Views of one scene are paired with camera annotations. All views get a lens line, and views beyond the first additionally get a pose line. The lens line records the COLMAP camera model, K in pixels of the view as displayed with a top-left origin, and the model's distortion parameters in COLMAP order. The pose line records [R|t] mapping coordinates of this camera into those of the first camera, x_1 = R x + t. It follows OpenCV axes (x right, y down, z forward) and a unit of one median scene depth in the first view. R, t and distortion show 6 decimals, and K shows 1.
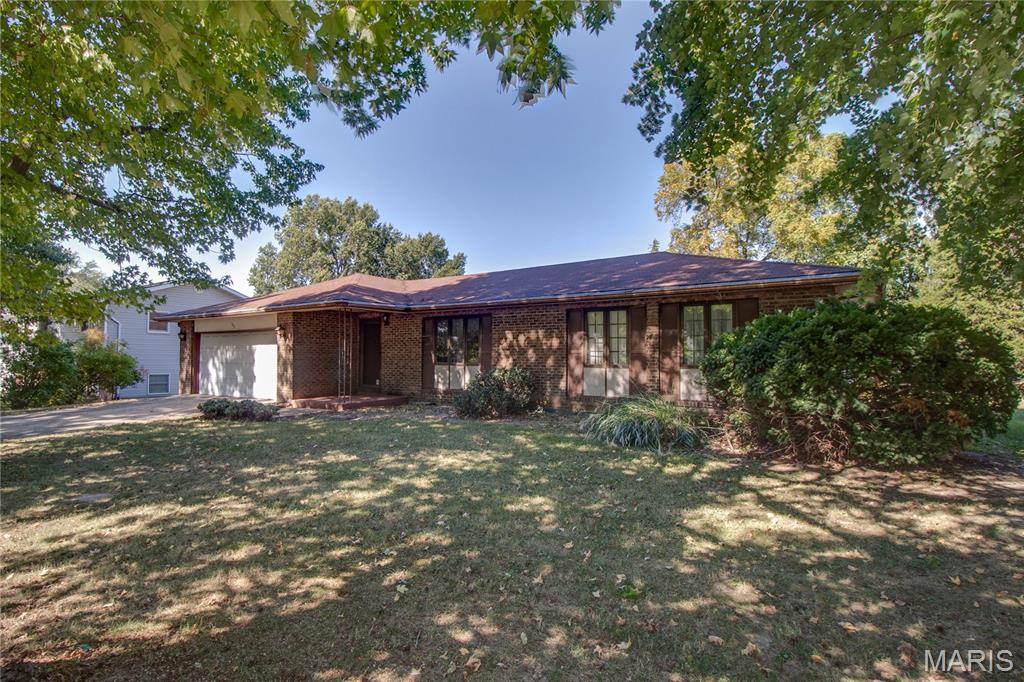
lens RADIAL K [[531.4, 0, 474.0], [0, 531.4, 331.5], [0, 0, 1]] dist [0.005335, -0.000484]
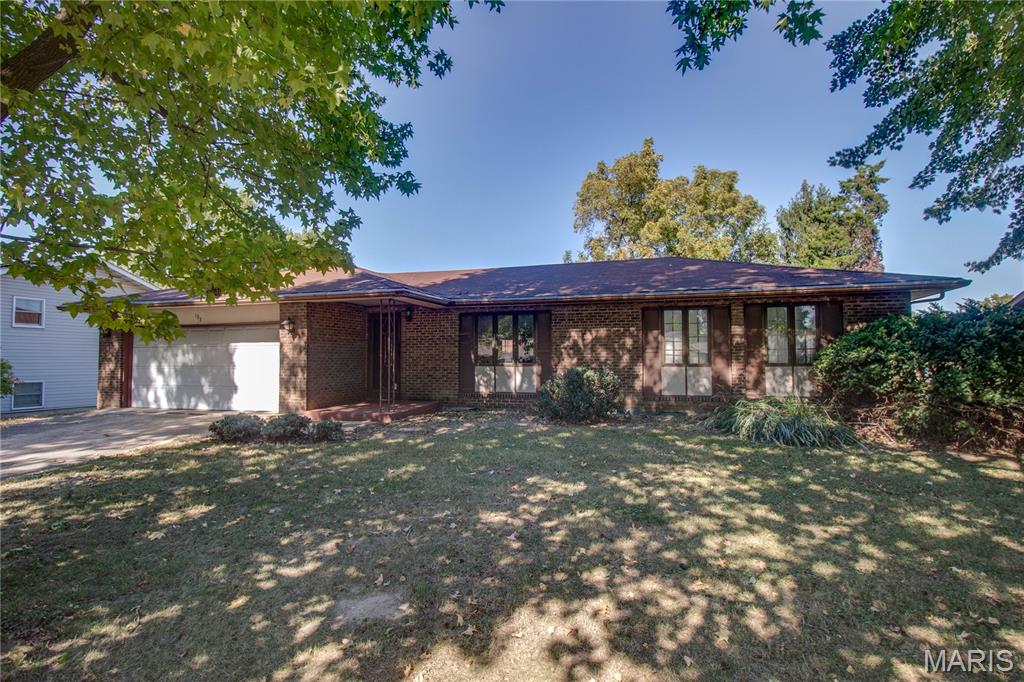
lens RADIAL K [[499.0, 0, 515.5], [0, 499.0, 336.1], [0, 0, 1]] dist [-0.004472, -0.001482]
pose [[0.941163, 0.008762, 0.337840, -0.291191], [-0.010901, 0.999931, 0.004436, 0.007847], [-0.337778, -0.007858, 0.941193, 0.175785]]
